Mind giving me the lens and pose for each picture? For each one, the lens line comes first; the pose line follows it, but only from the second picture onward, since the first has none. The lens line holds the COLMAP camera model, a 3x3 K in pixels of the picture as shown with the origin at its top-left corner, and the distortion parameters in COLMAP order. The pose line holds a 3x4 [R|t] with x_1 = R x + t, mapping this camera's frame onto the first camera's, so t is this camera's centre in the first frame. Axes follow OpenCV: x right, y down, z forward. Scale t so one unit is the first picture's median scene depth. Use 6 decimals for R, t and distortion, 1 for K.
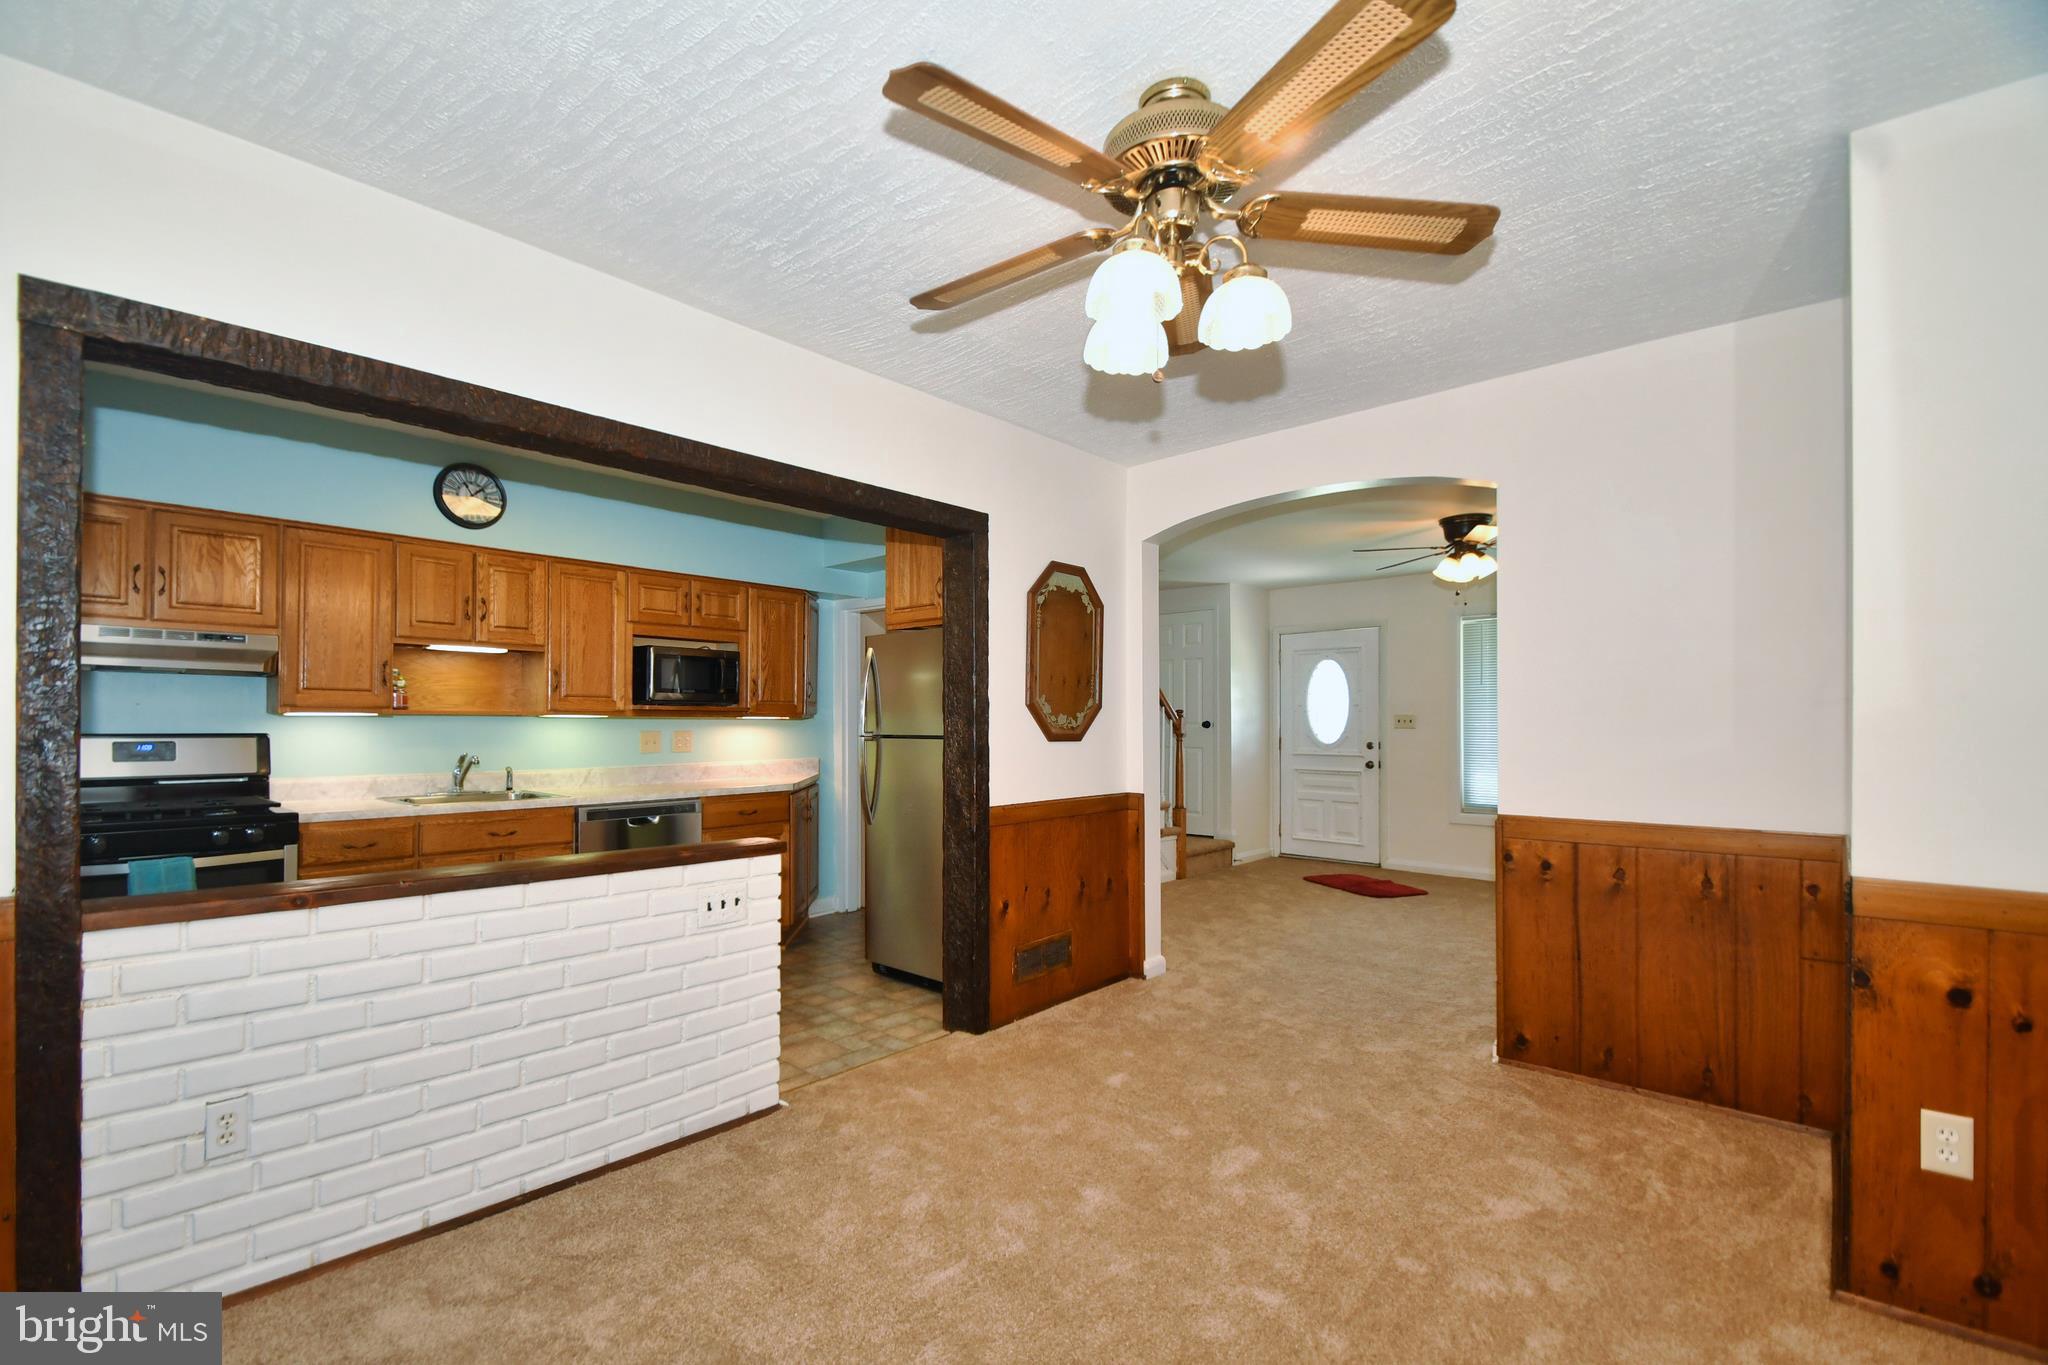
lens RADIAL K [[892.3, 0, 990.7], [0, 892.3, 724.6], [0, 0, 1]] dist [-0.032824, -0.000434]
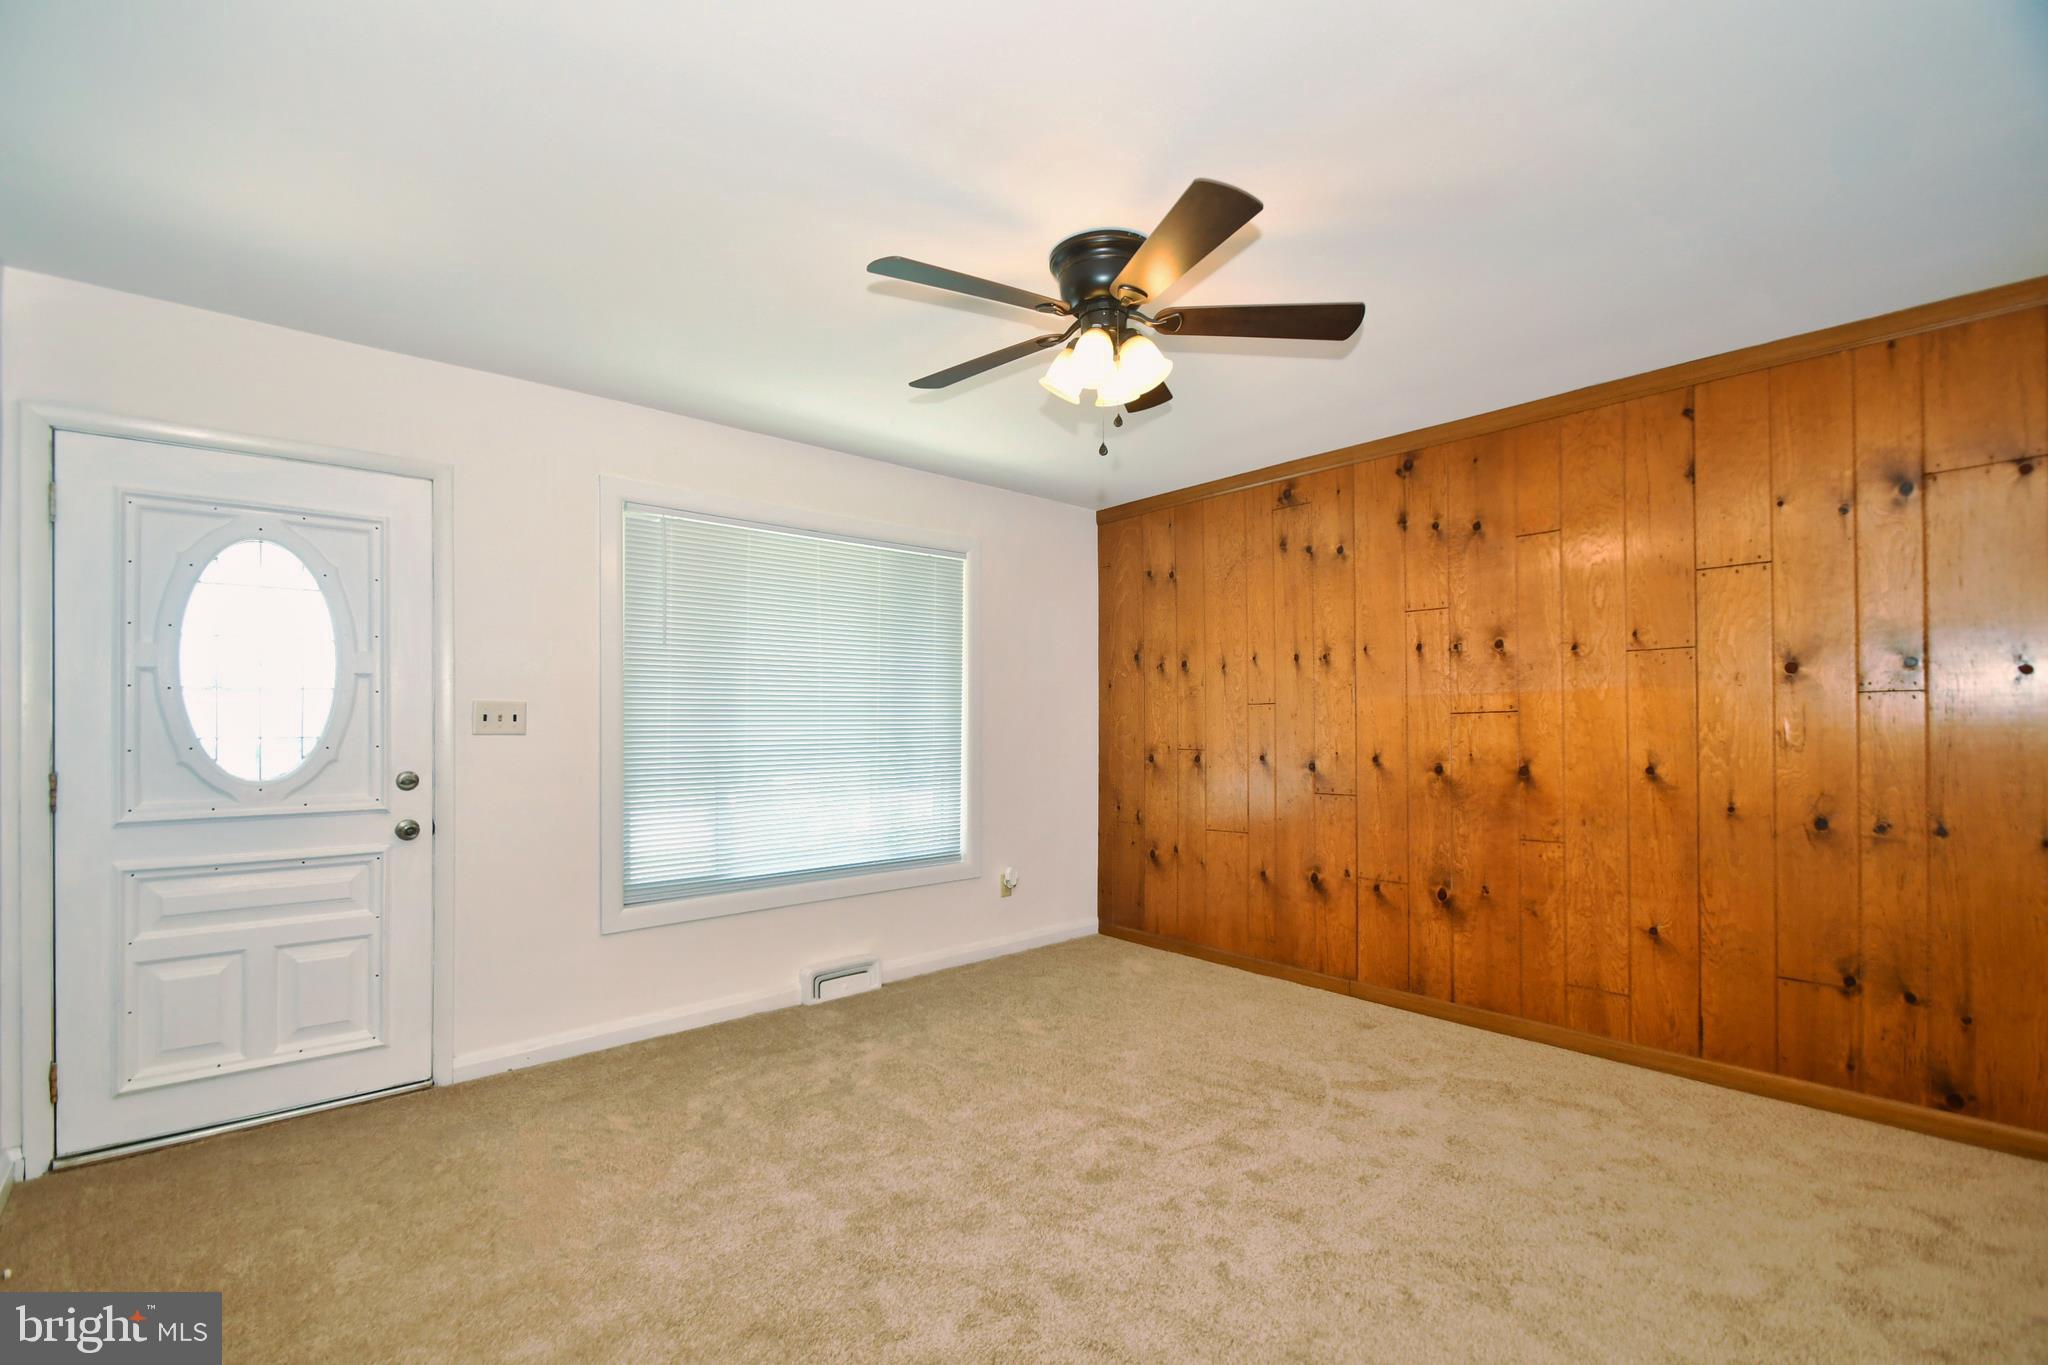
lens RADIAL K [[886.7, 0, 1019.2], [0, 886.7, 721.8], [0, 0, 1]] dist [0.022924, -0.021699]
pose [[0.095294, 0.003065, 0.995444, 0.134419], [0.002607, 0.999991, -0.003328, -0.000467], [-0.995446, 0.002912, 0.095286, 1.433722]]
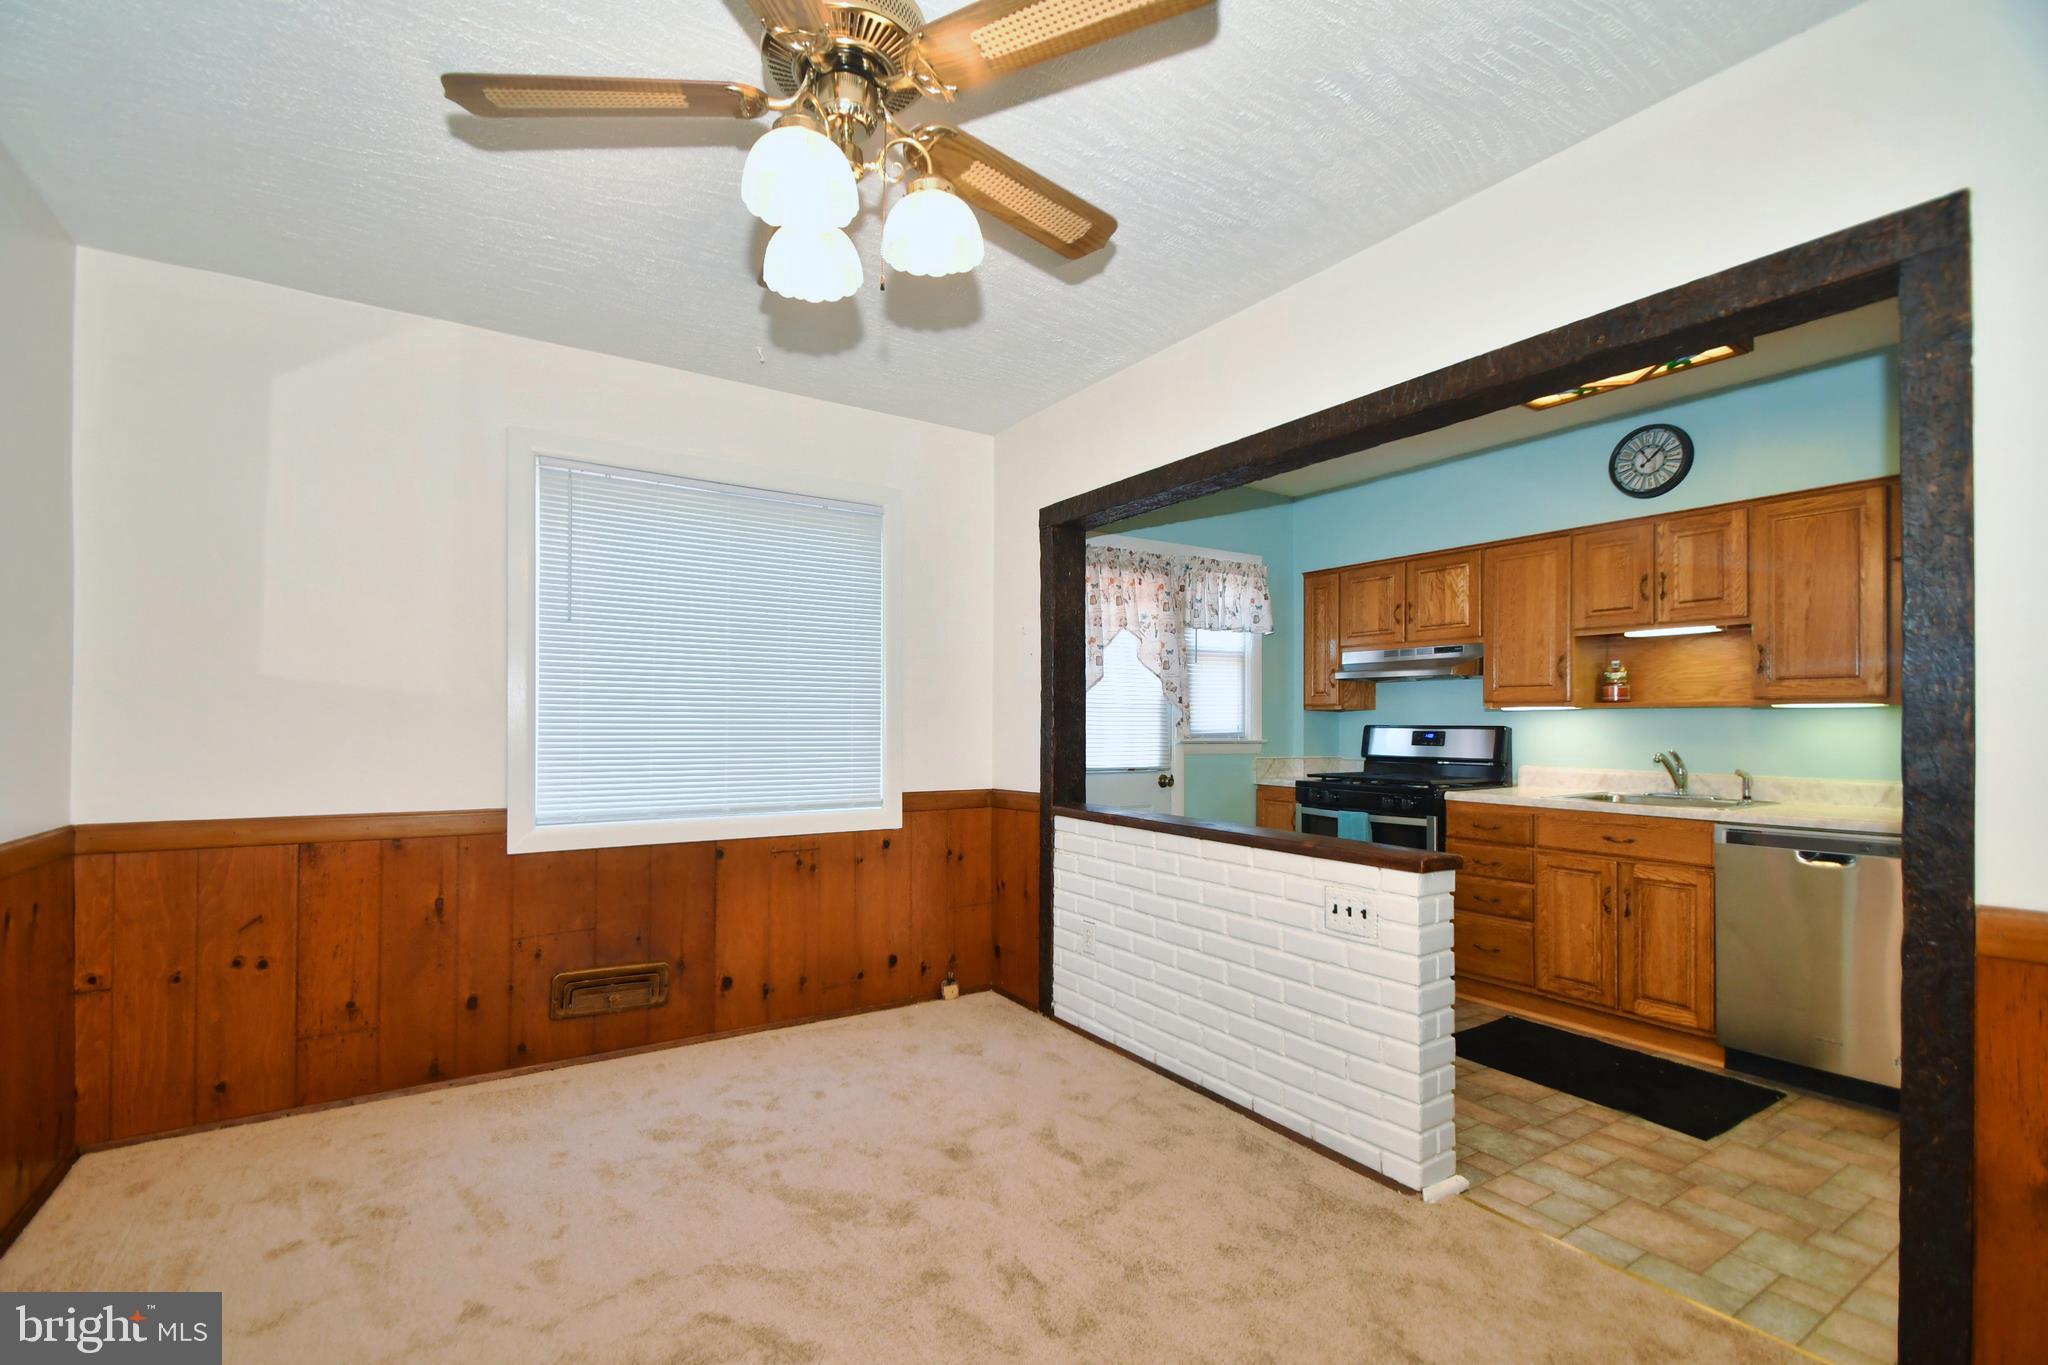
lens RADIAL K [[886.7, 0, 1019.2], [0, 886.7, 721.8], [0, 0, 1]] dist [0.022924, -0.021699]
pose [[-0.243406, -0.005398, -0.969909, 0.467038], [-0.003764, 0.999982, -0.004621, 0.011697], [0.969917, 0.002526, -0.243422, 0.639929]]
